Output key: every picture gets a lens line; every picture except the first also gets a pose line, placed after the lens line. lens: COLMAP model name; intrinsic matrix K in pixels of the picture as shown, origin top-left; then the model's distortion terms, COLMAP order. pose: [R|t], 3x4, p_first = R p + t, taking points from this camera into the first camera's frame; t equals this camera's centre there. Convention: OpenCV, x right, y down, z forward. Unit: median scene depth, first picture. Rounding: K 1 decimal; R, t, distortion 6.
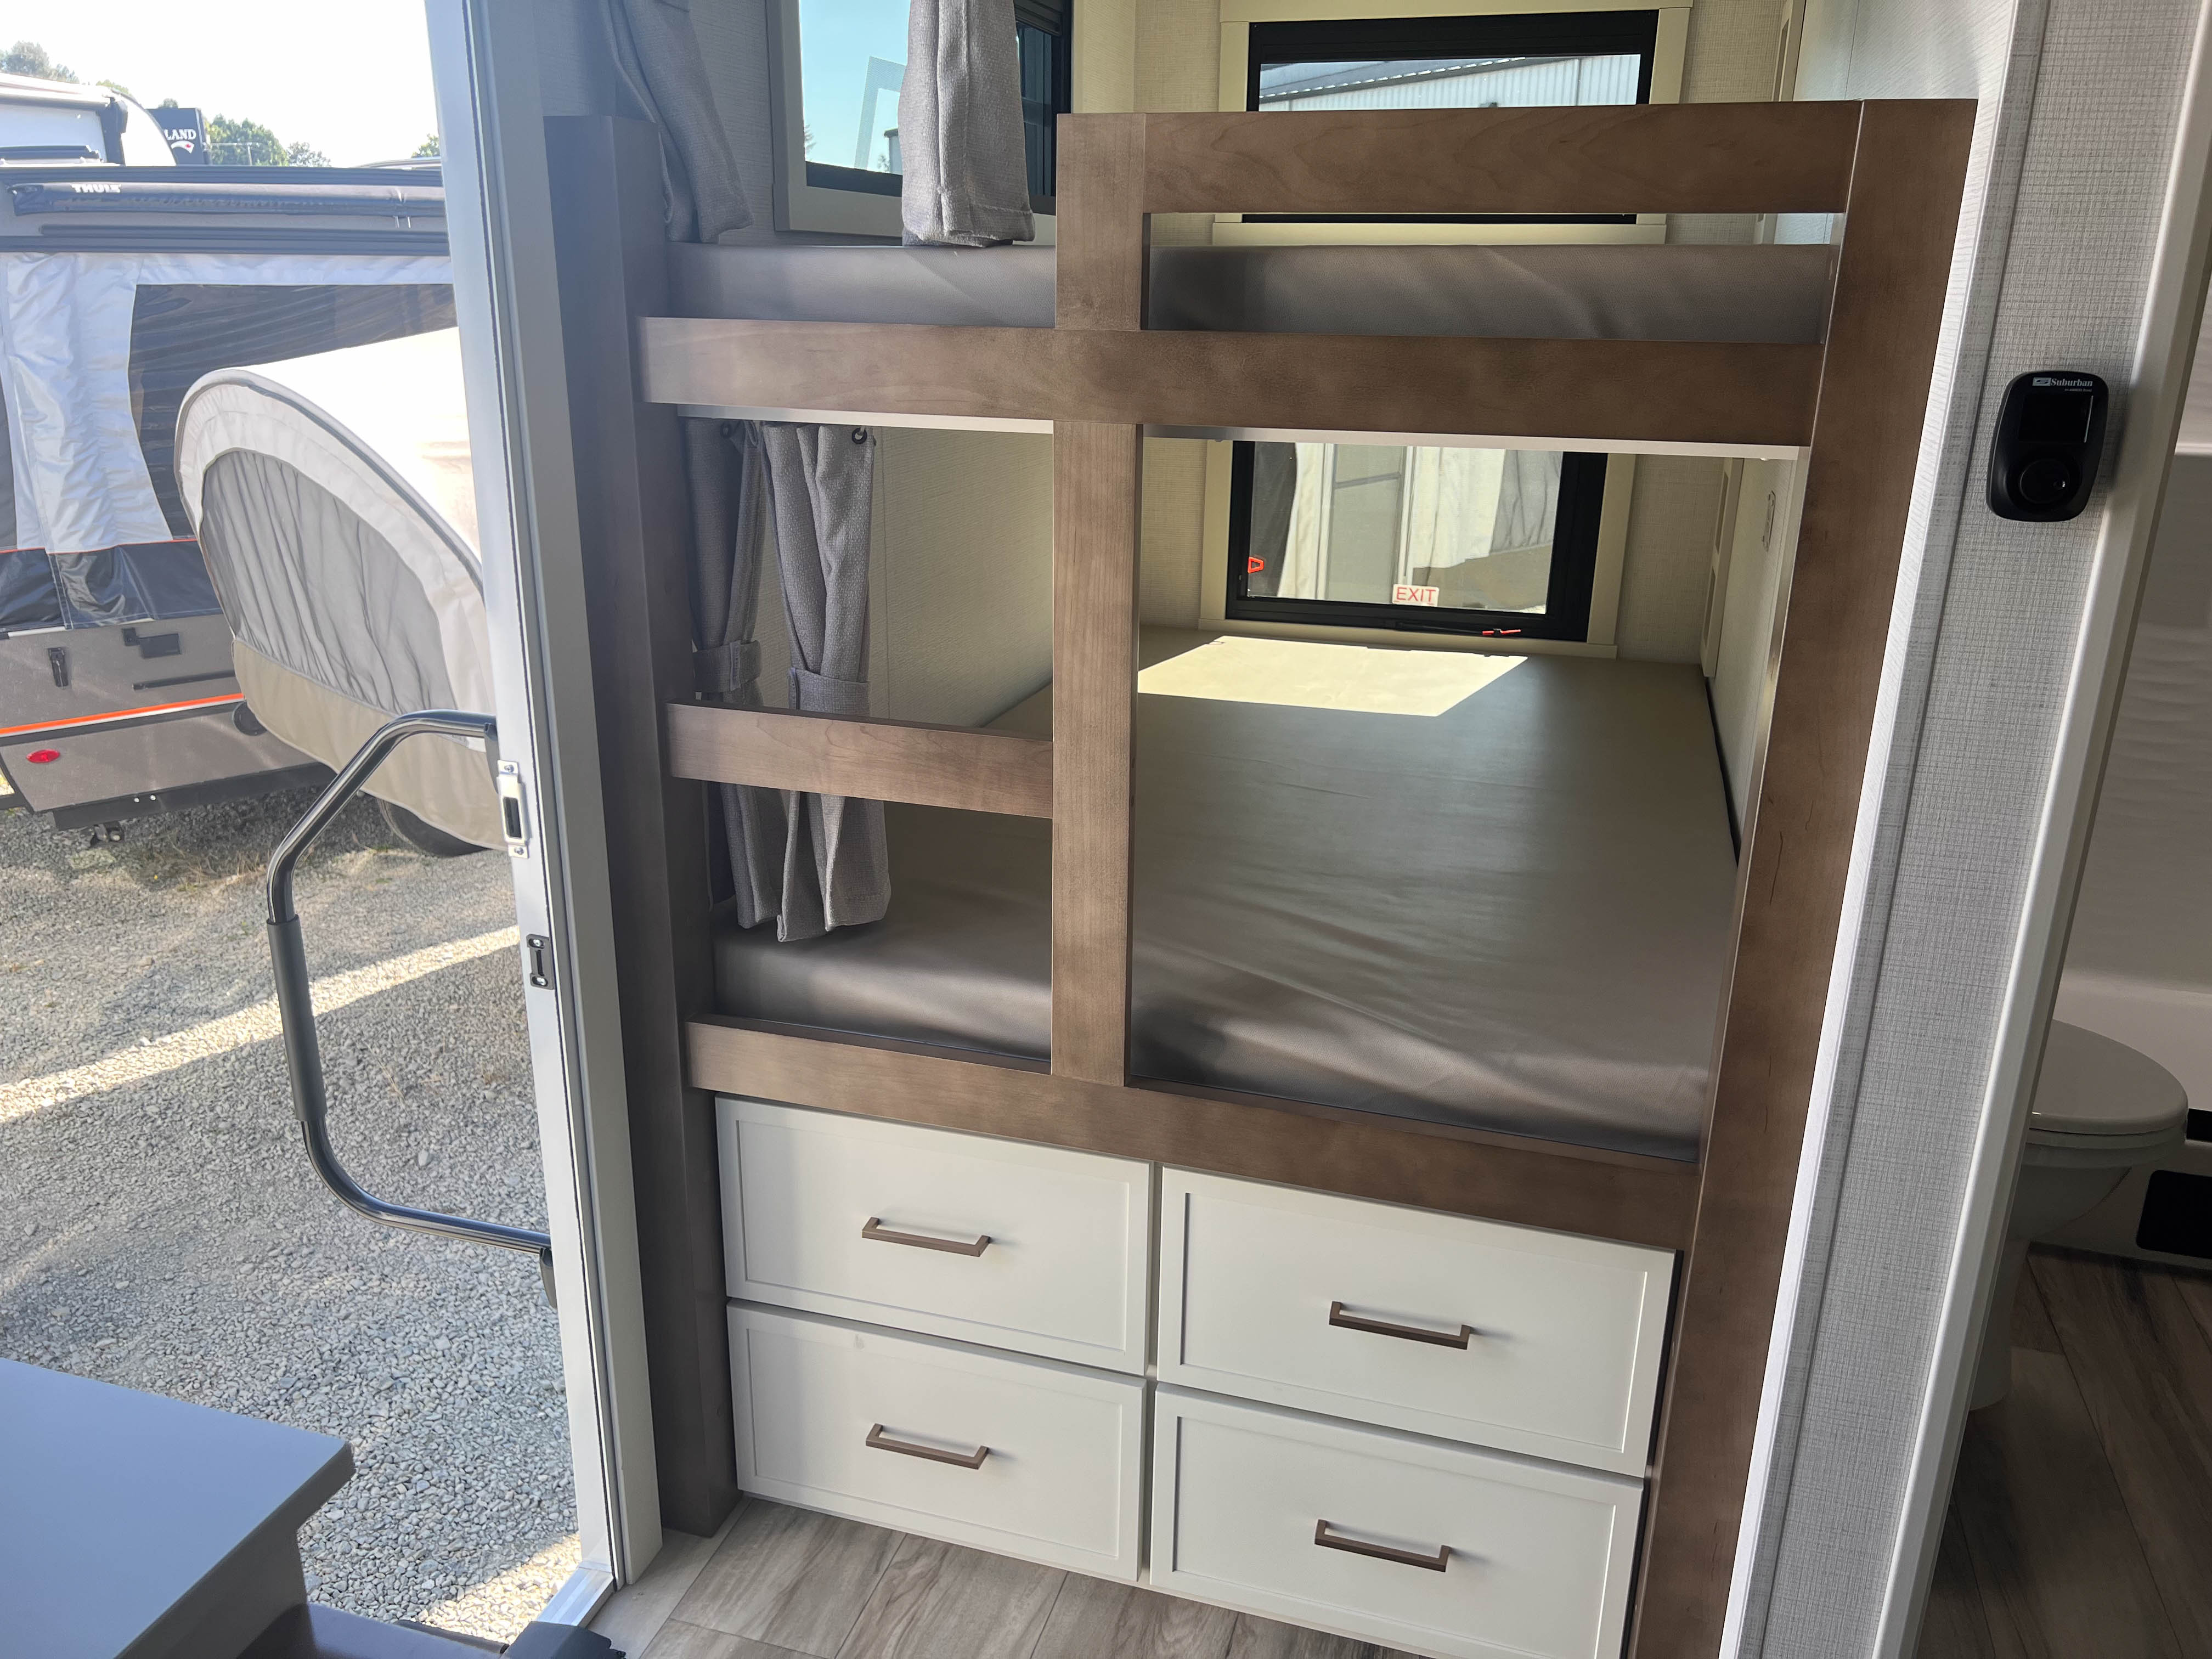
lens RADIAL K [[1692.3, 0, 1097.2], [0, 1692.3, 842.9], [0, 0, 1]] dist [0.034638, -0.050305]
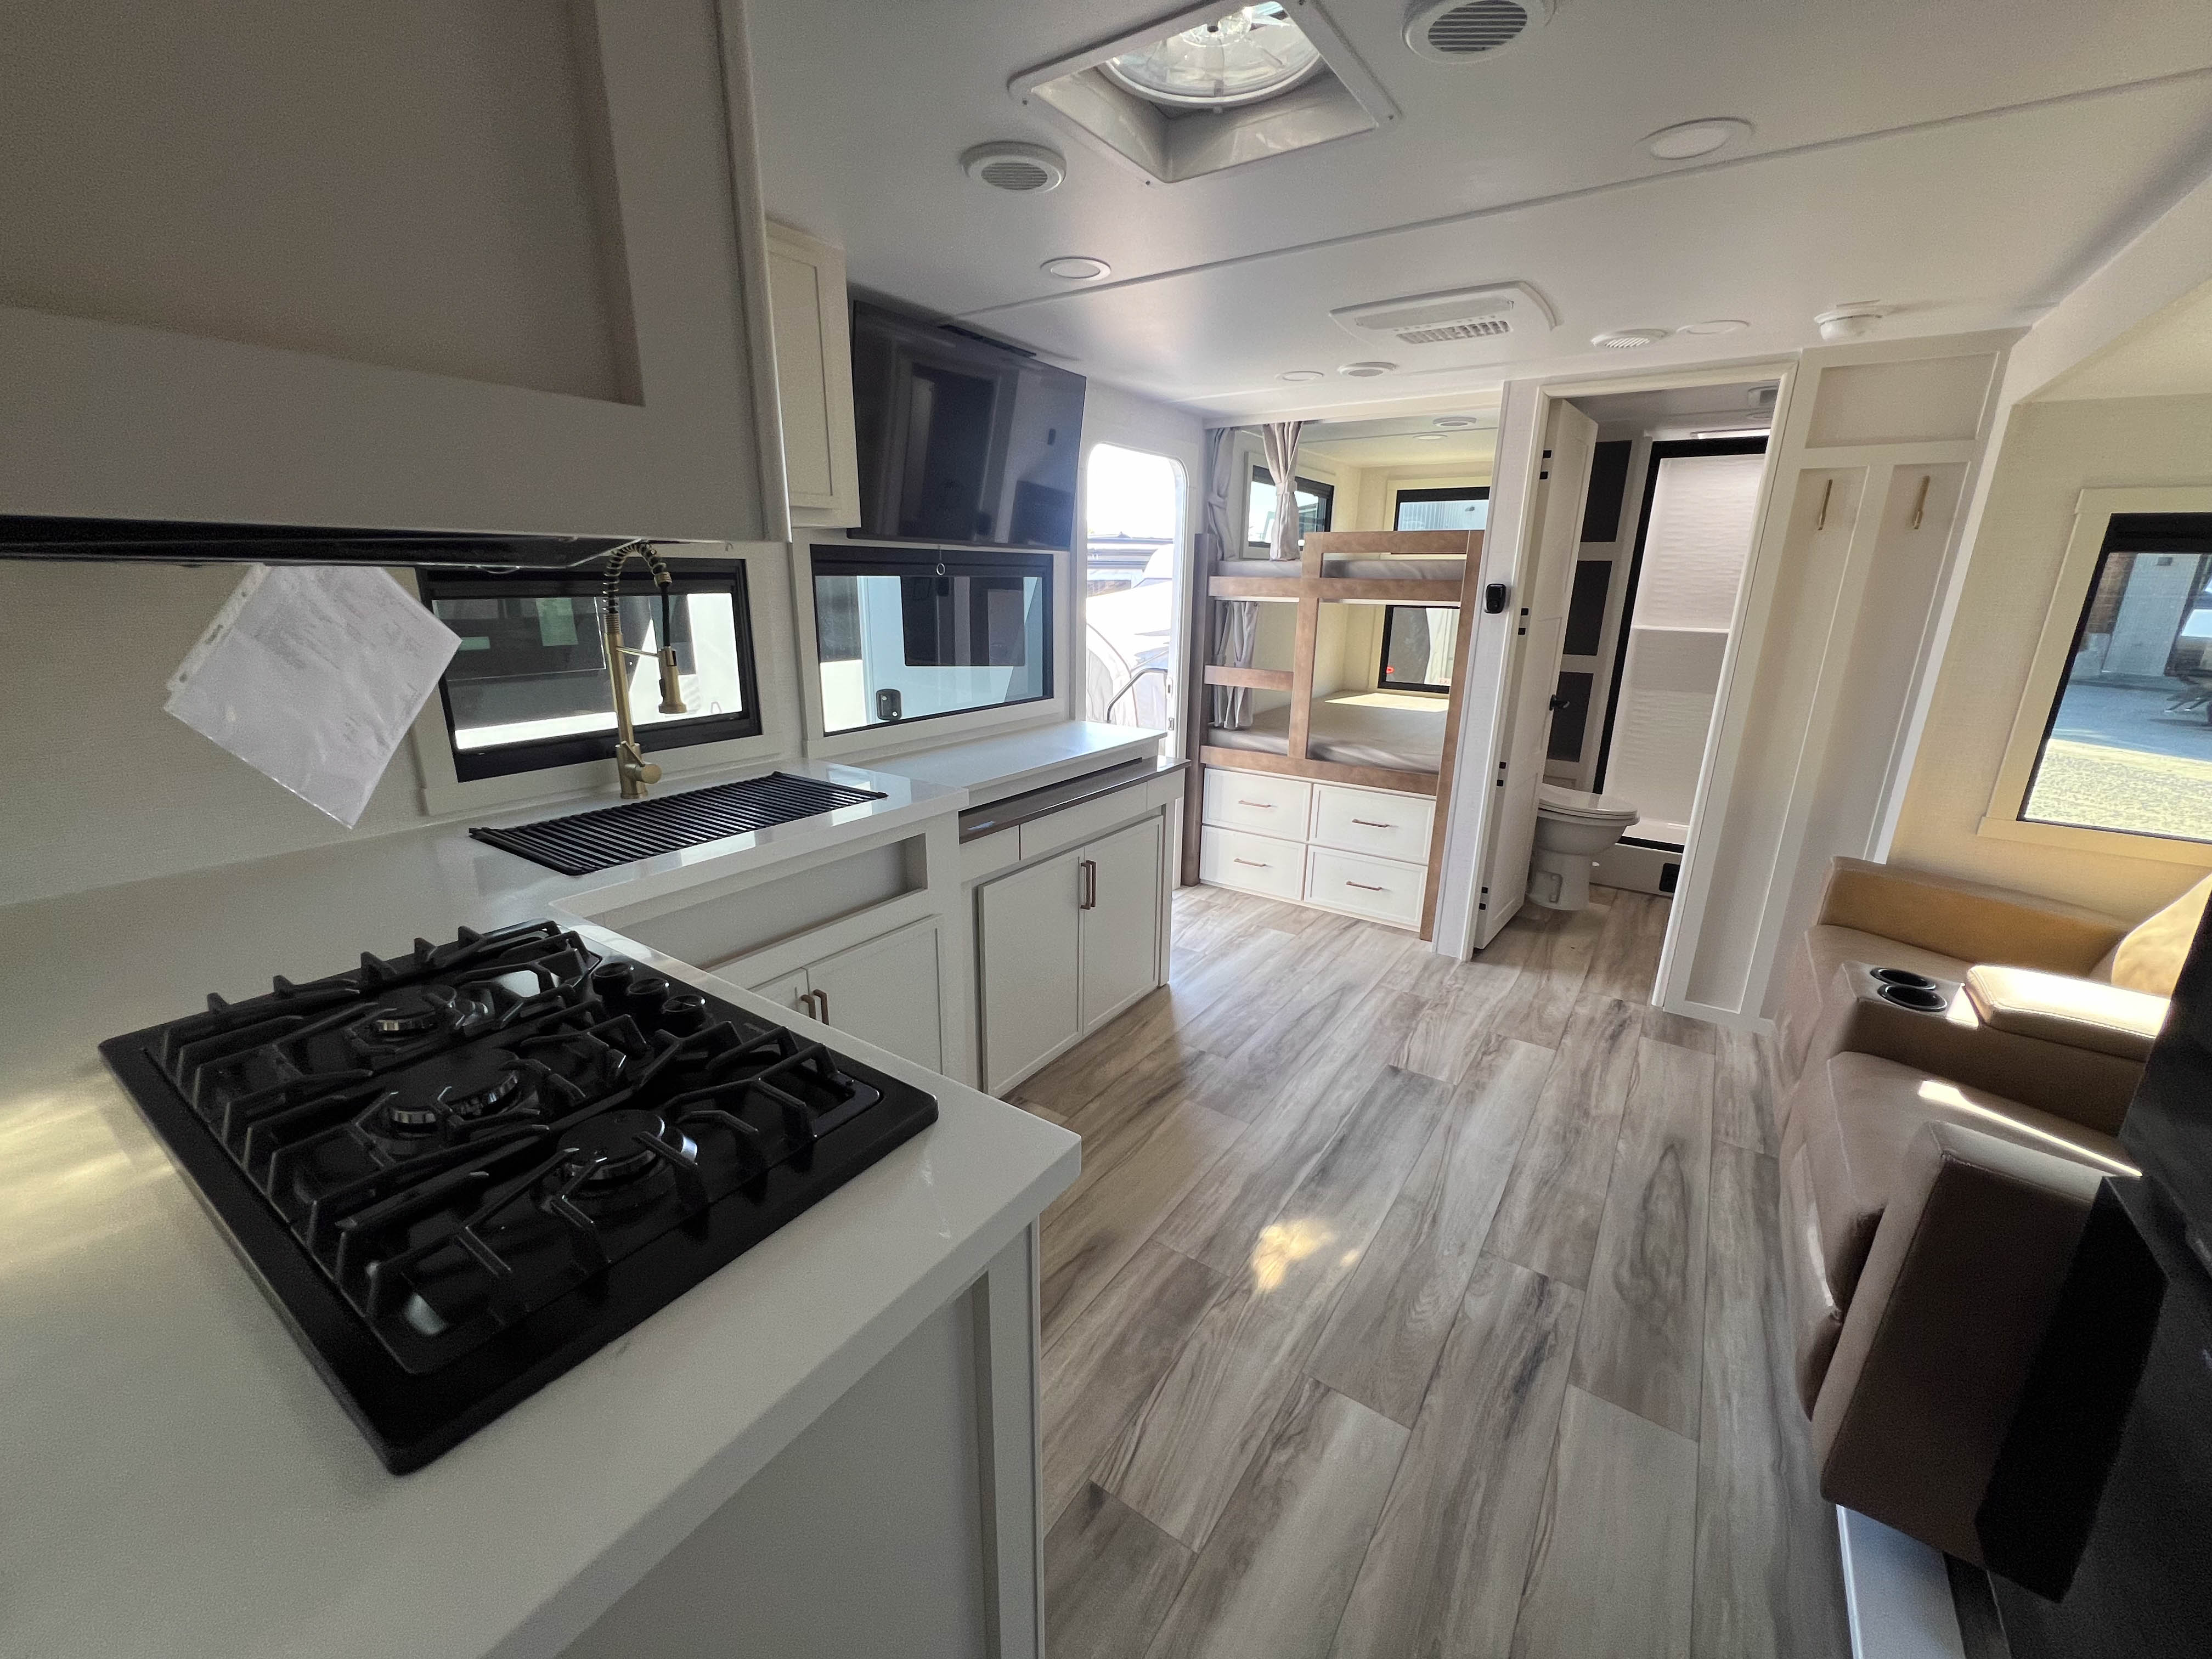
lens RADIAL K [[890.2, 0, 1102.8], [0, 890.2, 833.5], [0, 0, 1]] dist [0.001039, 0.001039]
pose [[0.952842, 0.083858, -0.291652, 0.199039], [-0.097549, 0.994693, -0.032695, 0.451582], [0.287362, 0.059604, 0.955966, -1.235102]]
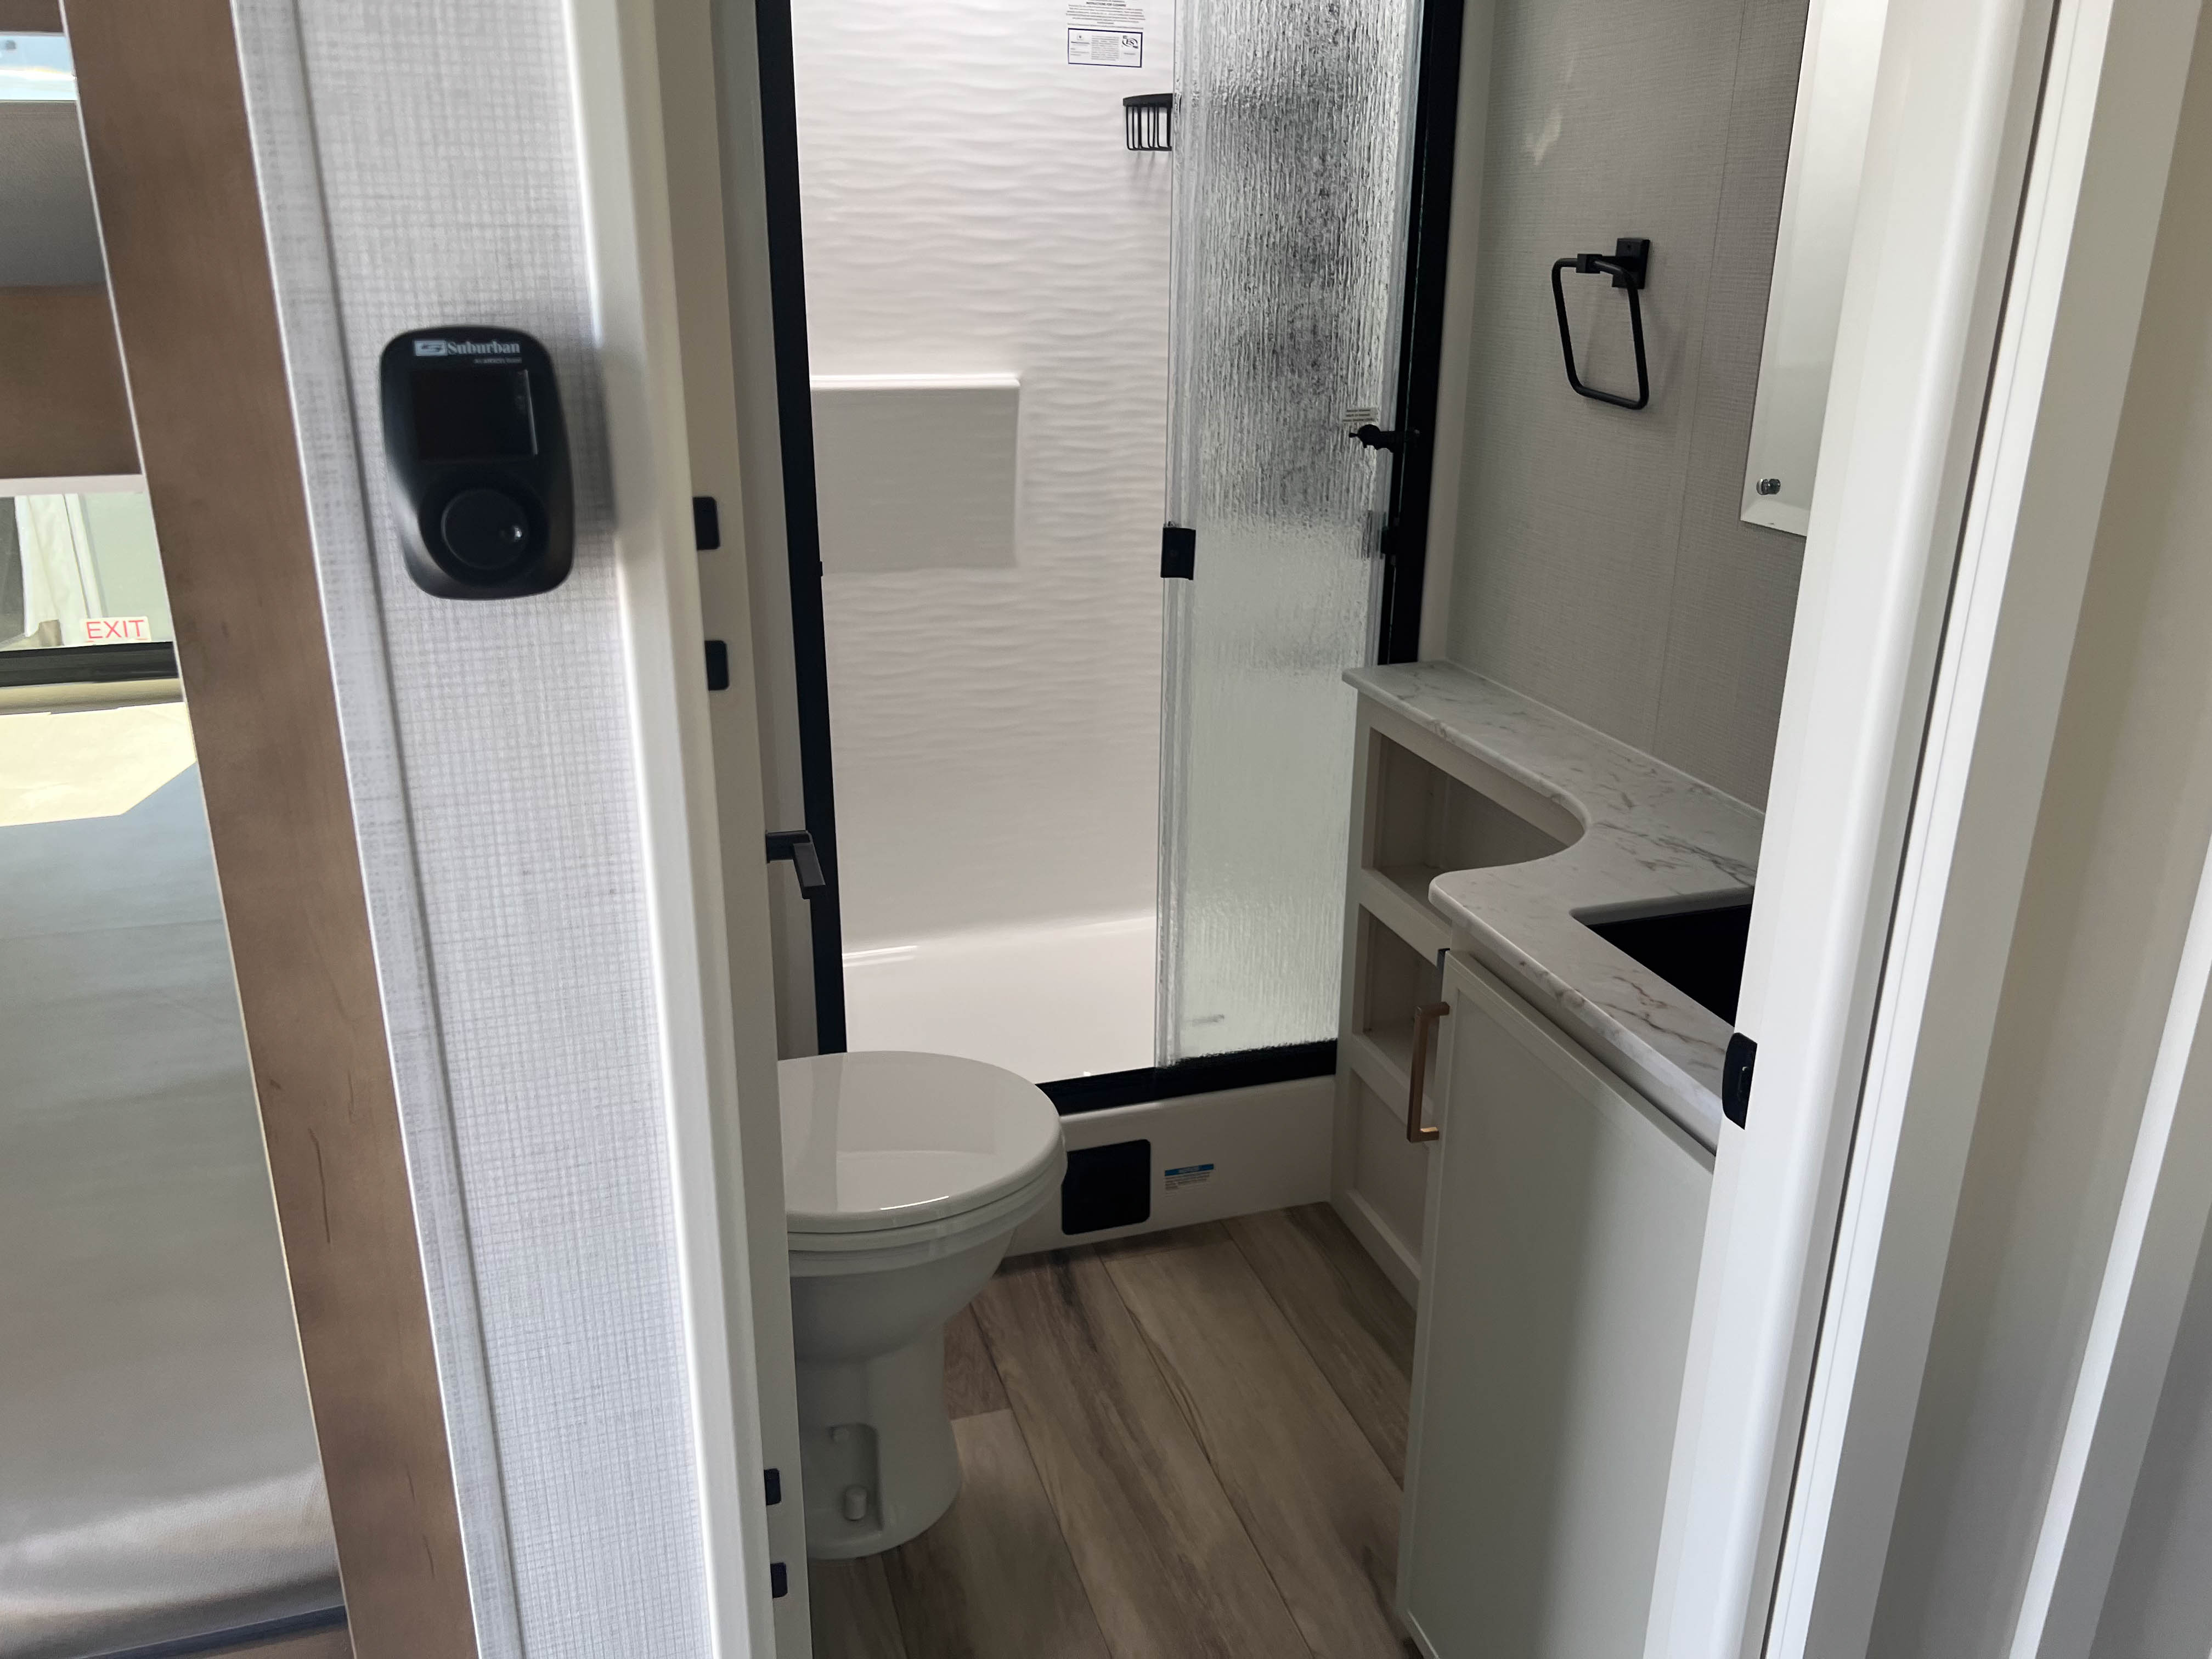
lens RADIAL K [[1672.6, 0, 1100.7], [0, 1672.6, 817.2], [0, 0, 1]] dist [0.069034, -0.082779]
pose [[0.825124, -0.203542, 0.527012, 0.288197], [0.191474, 0.978386, 0.078087, -0.087613], [-0.531515, 0.036478, 0.846263, 0.303569]]
